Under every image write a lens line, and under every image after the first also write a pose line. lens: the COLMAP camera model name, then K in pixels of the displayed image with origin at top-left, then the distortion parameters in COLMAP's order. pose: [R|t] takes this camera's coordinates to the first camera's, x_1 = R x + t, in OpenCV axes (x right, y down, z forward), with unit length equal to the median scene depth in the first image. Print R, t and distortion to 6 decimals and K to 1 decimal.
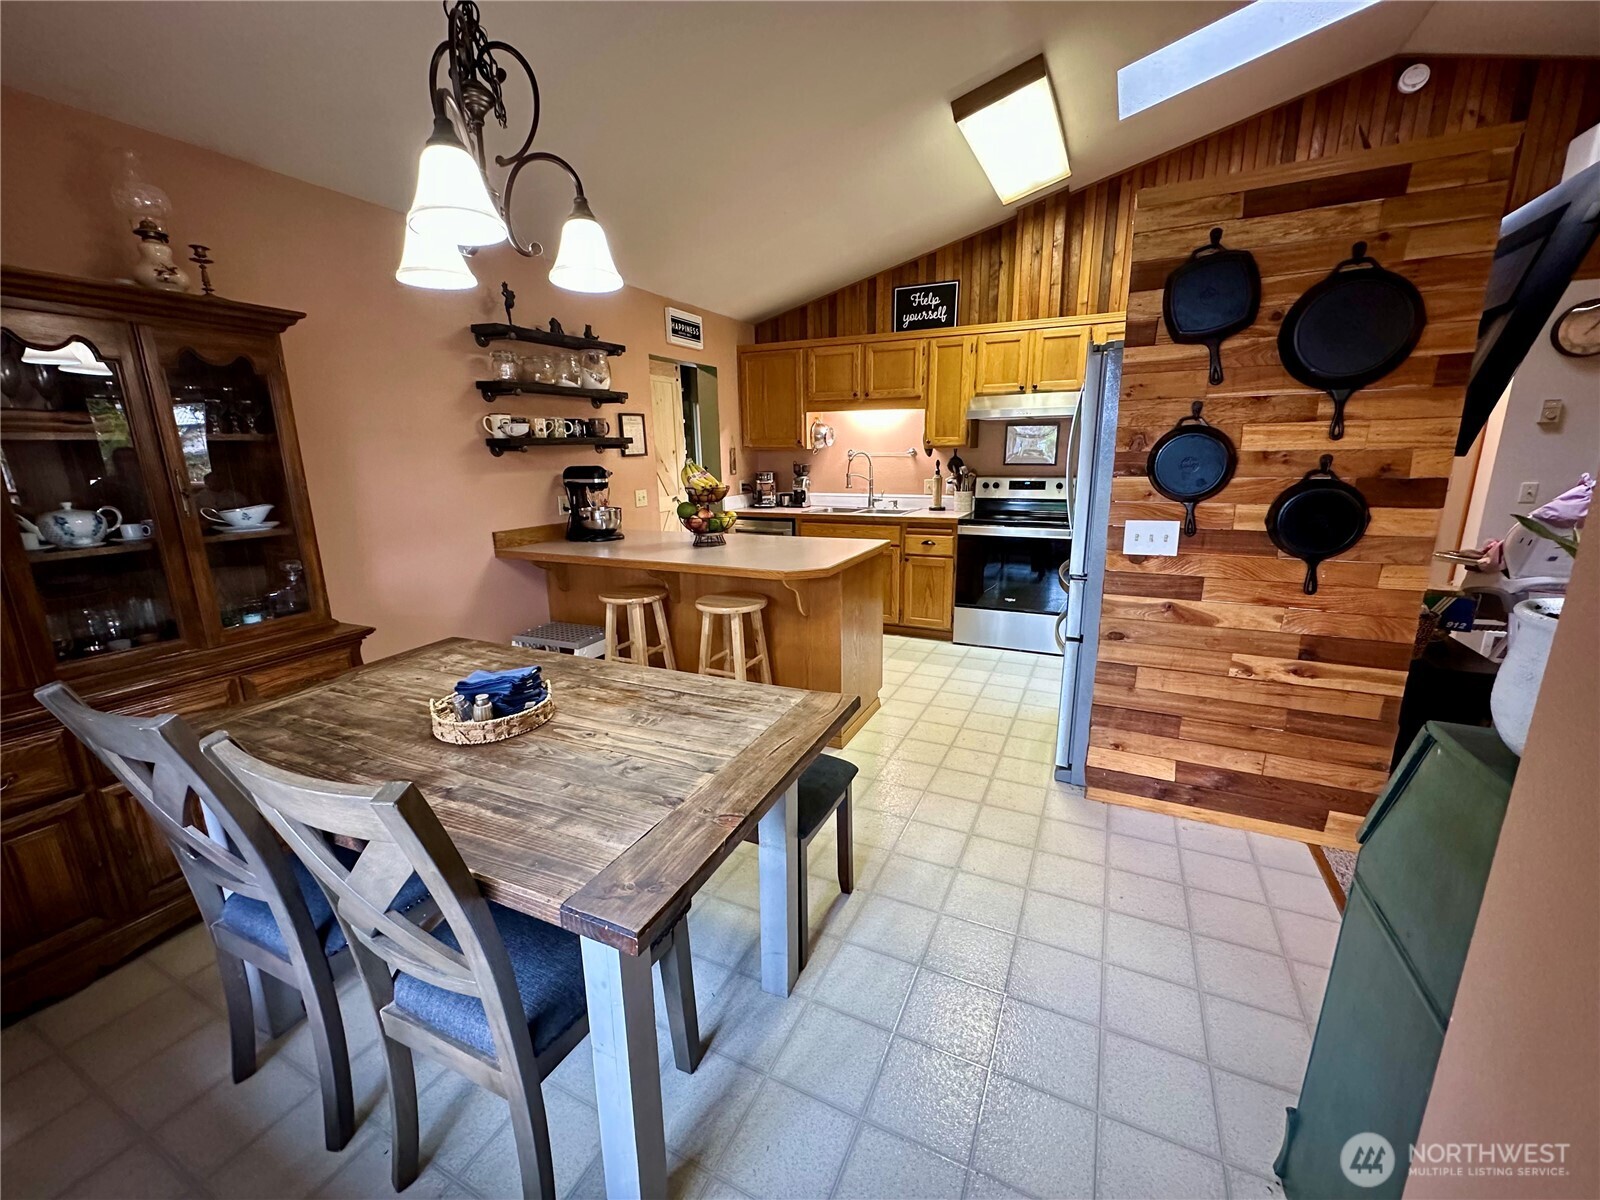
lens RADIAL K [[643.6, 0, 799.6], [0, 643.6, 601.5], [0, 0, 1]] dist [-0.001162, -0.000035]
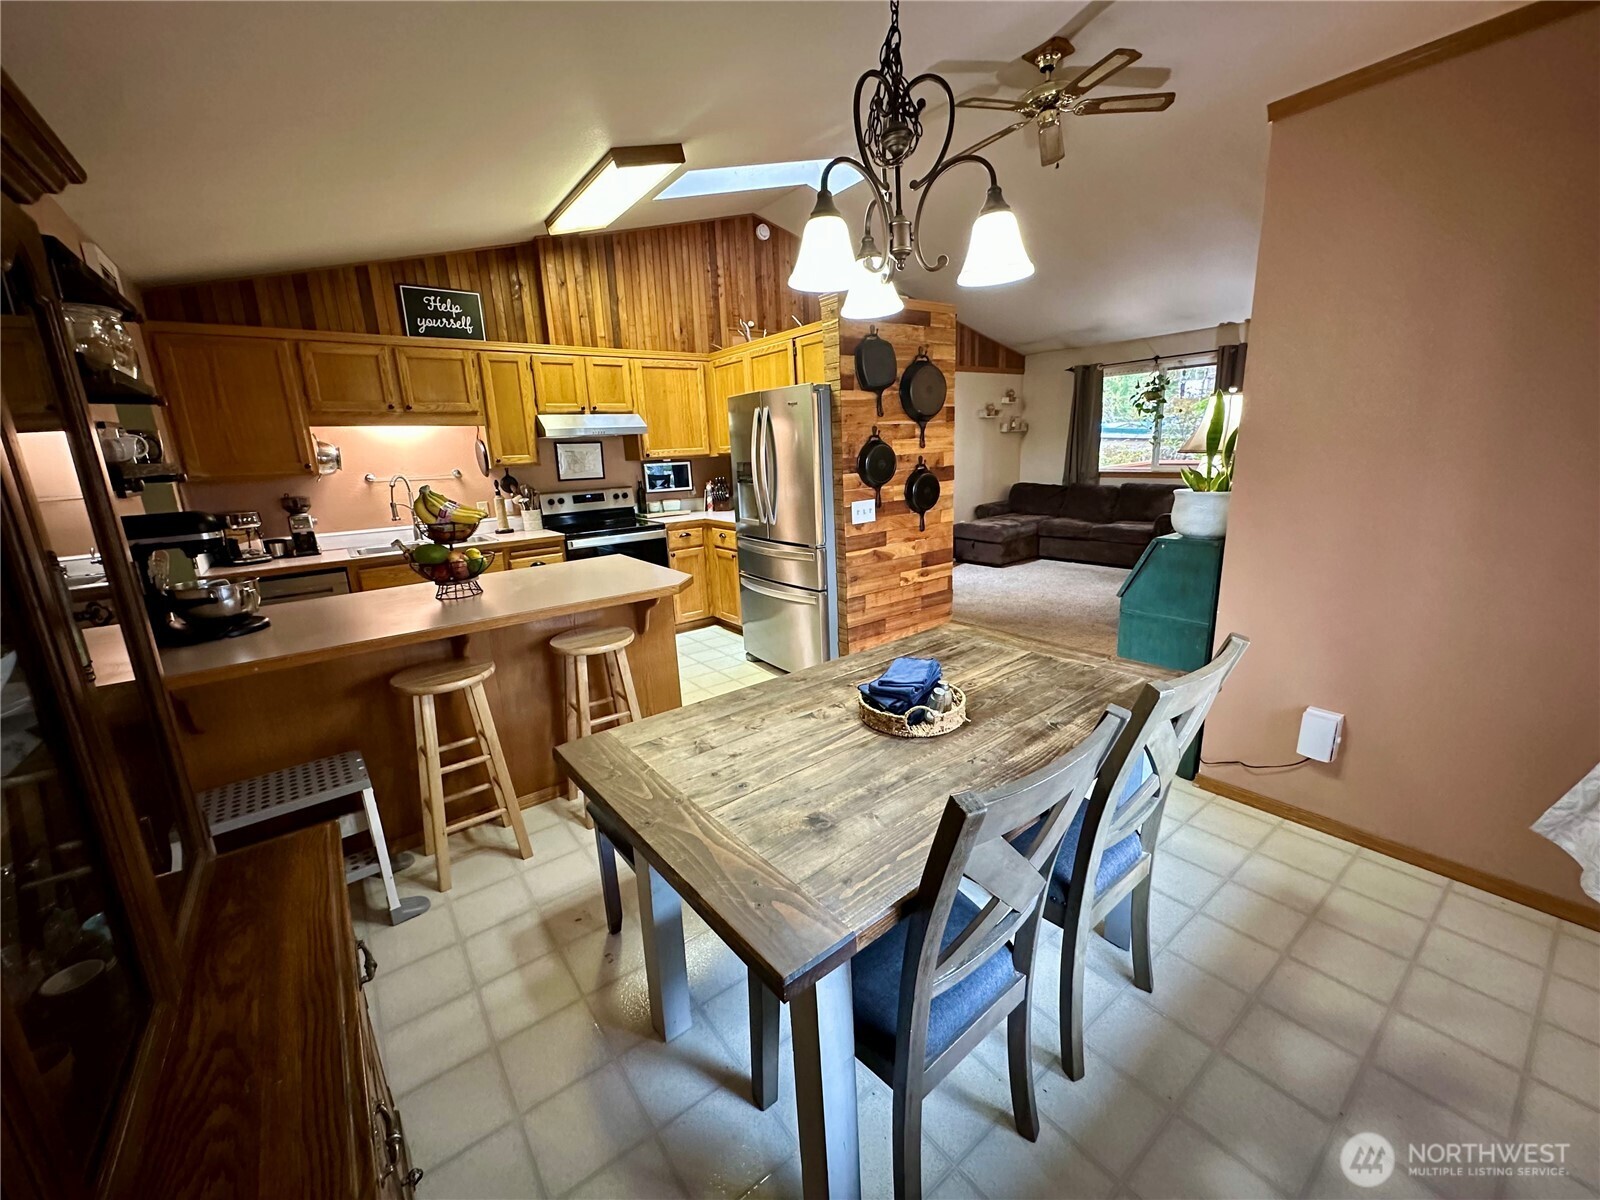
lens RADIAL K [[643.6, 0, 802.8], [0, 643.6, 602.6], [0, 0, 1]] dist [-0.001162, -0.000035]
pose [[0.445540, -0.216386, 0.868718, -0.834517], [0.241945, 0.963347, 0.115870, -0.091905], [-0.861949, 0.158558, 0.481563, 0.360803]]
